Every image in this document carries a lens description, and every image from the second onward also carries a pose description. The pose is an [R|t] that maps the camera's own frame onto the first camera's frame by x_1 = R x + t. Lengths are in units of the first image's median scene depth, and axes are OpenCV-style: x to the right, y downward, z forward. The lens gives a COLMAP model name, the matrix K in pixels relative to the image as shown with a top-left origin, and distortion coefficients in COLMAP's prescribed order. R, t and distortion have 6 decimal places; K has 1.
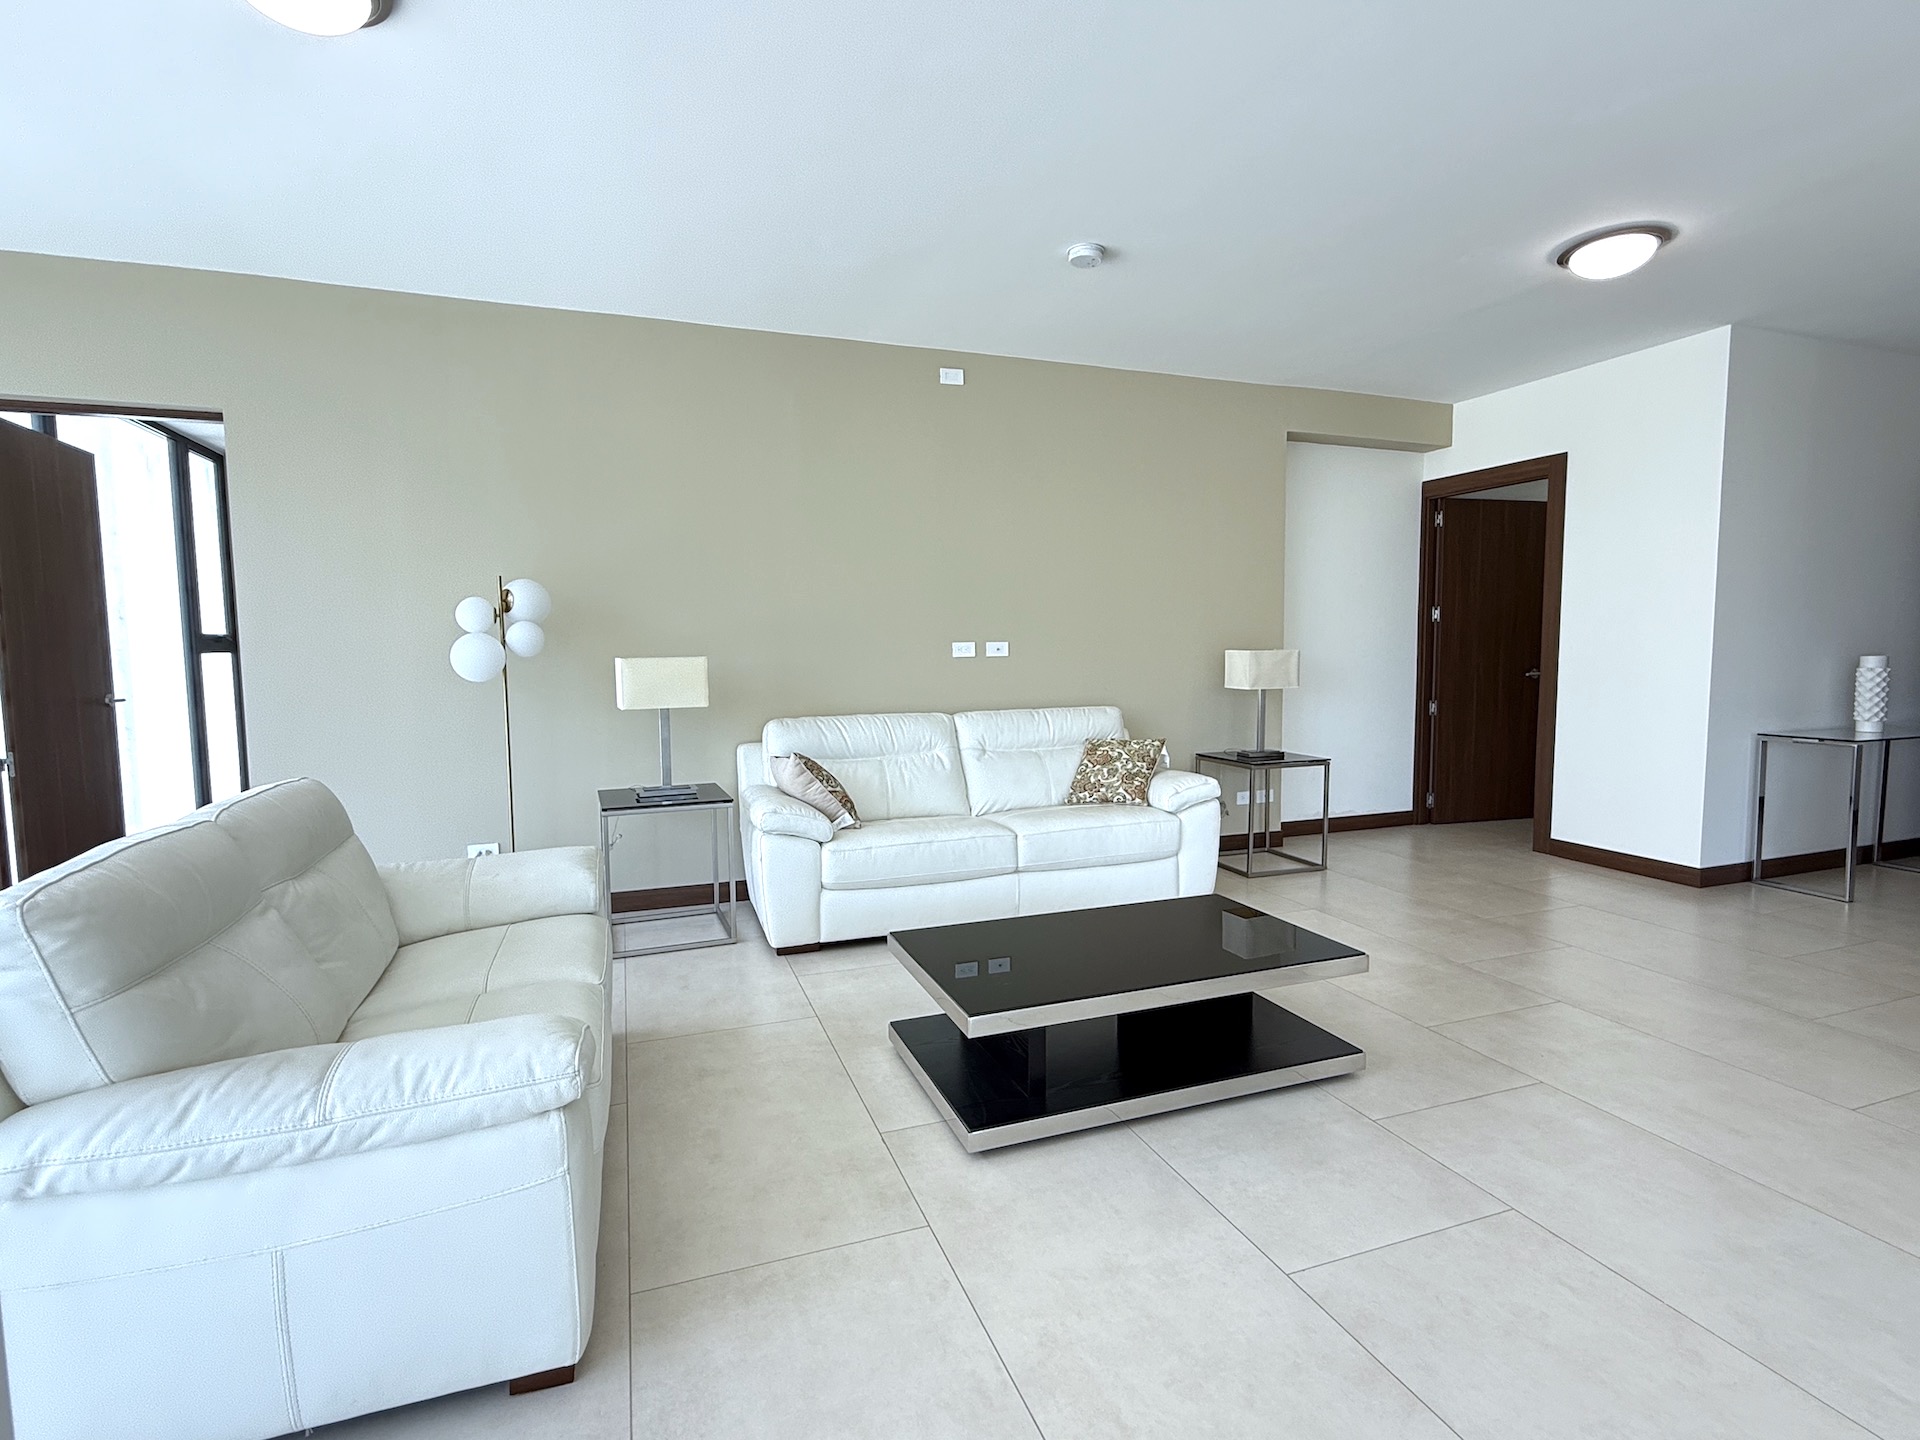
lens RADIAL K [[910.7, 0, 957.0], [0, 910.7, 720.0], [0, 0, 1]] dist [0.018445, 0.000252]
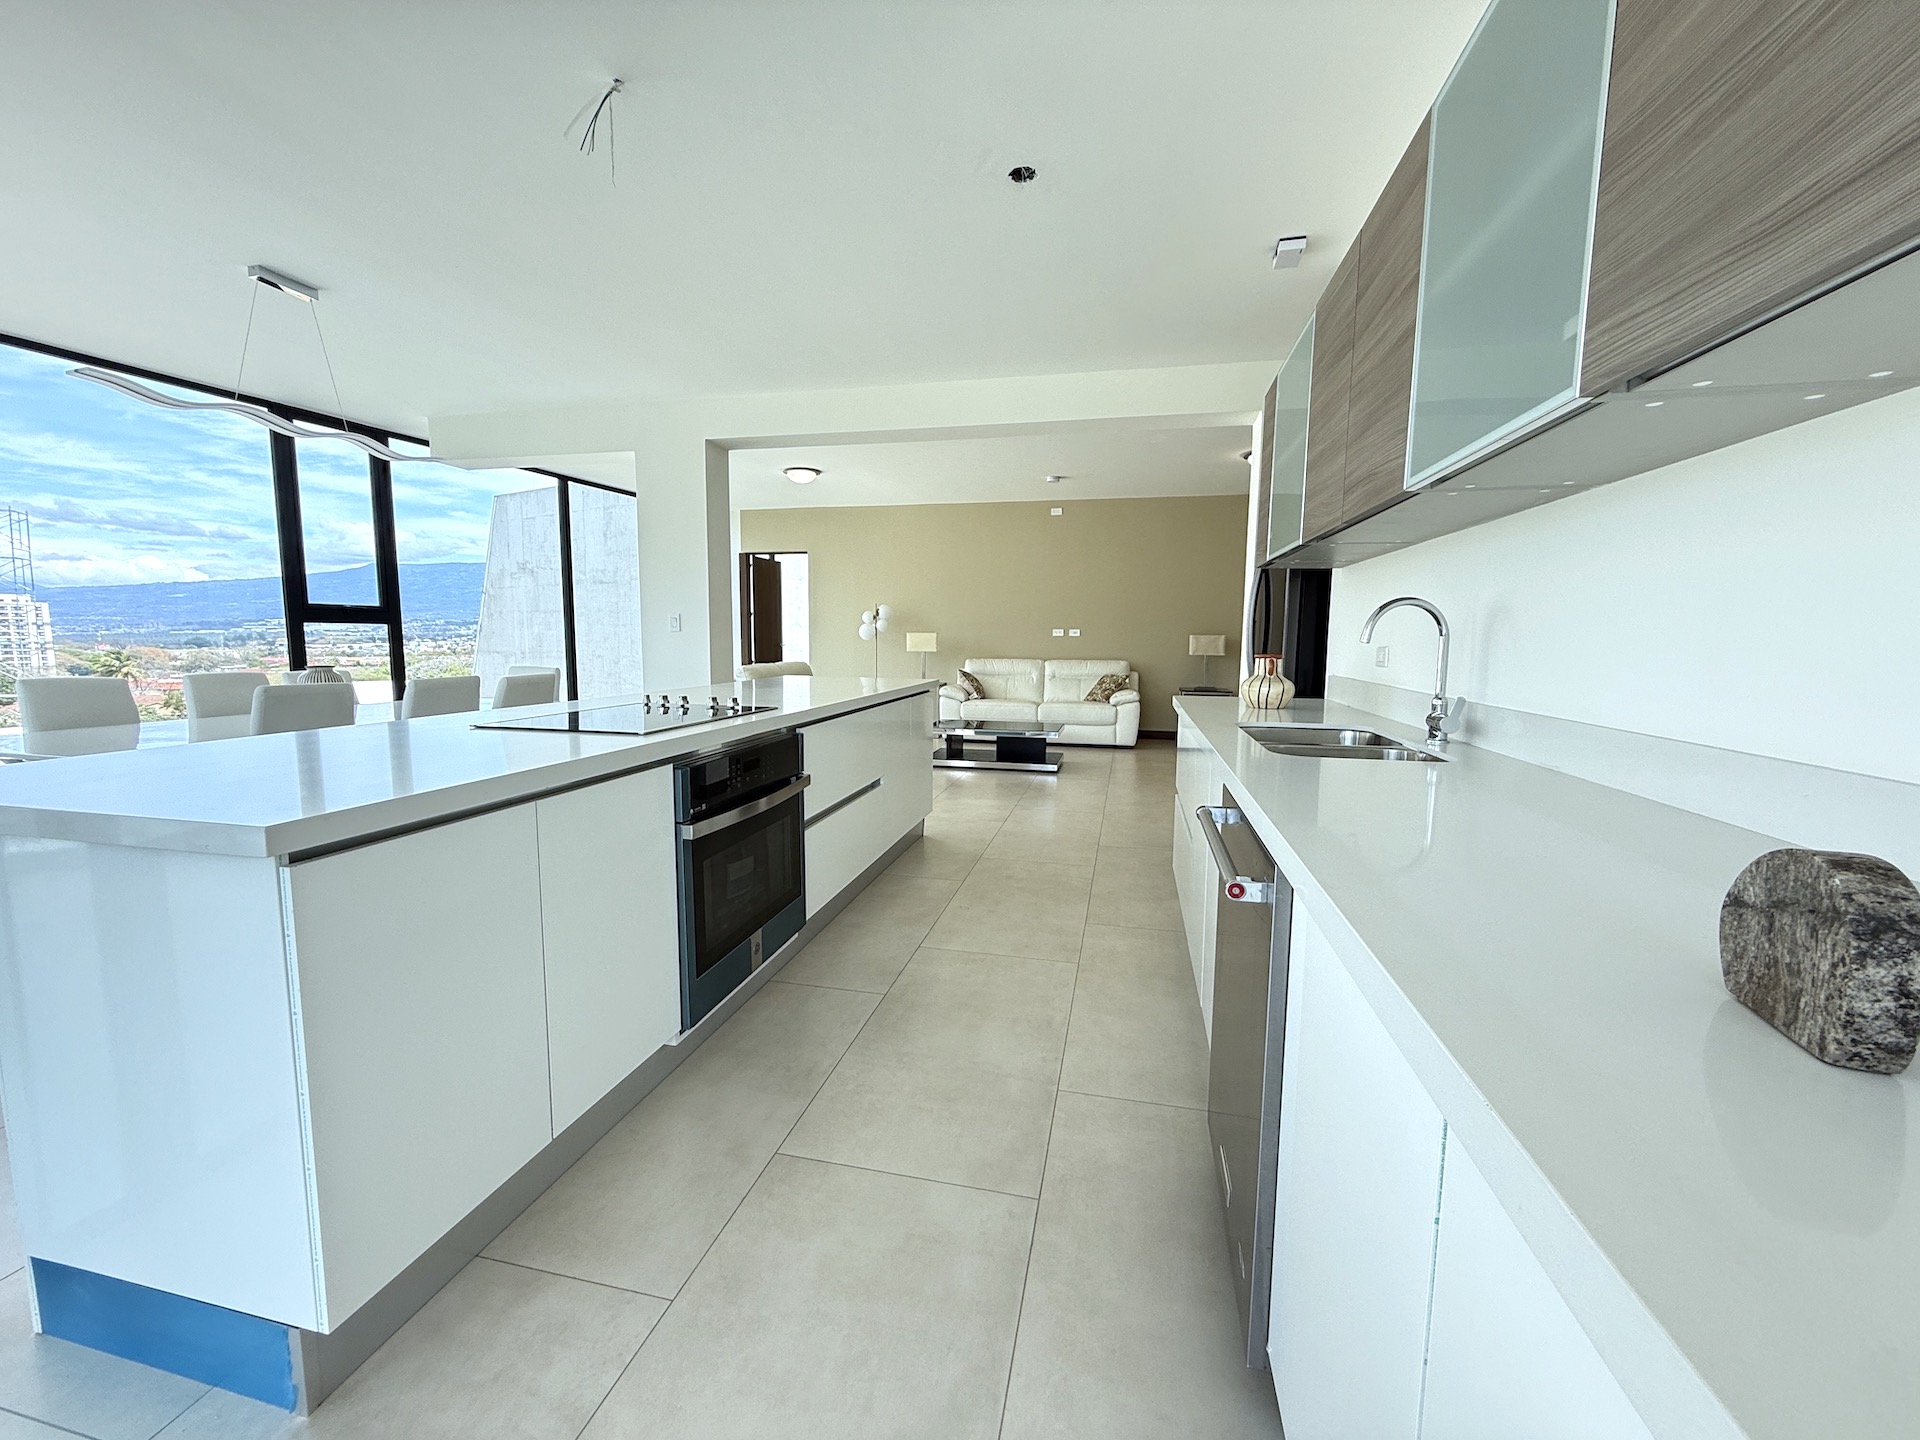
lens RADIAL K [[766.0, 0, 957.9], [0, 766.0, 719.9], [0, 0, 1]] dist [0.000978, 0.000066]
pose [[0.838872, 0.075791, -0.539026, 0.903311], [-0.061585, 0.997116, 0.044359, 0.073866], [0.540833, -0.004016, 0.841120, -0.775308]]
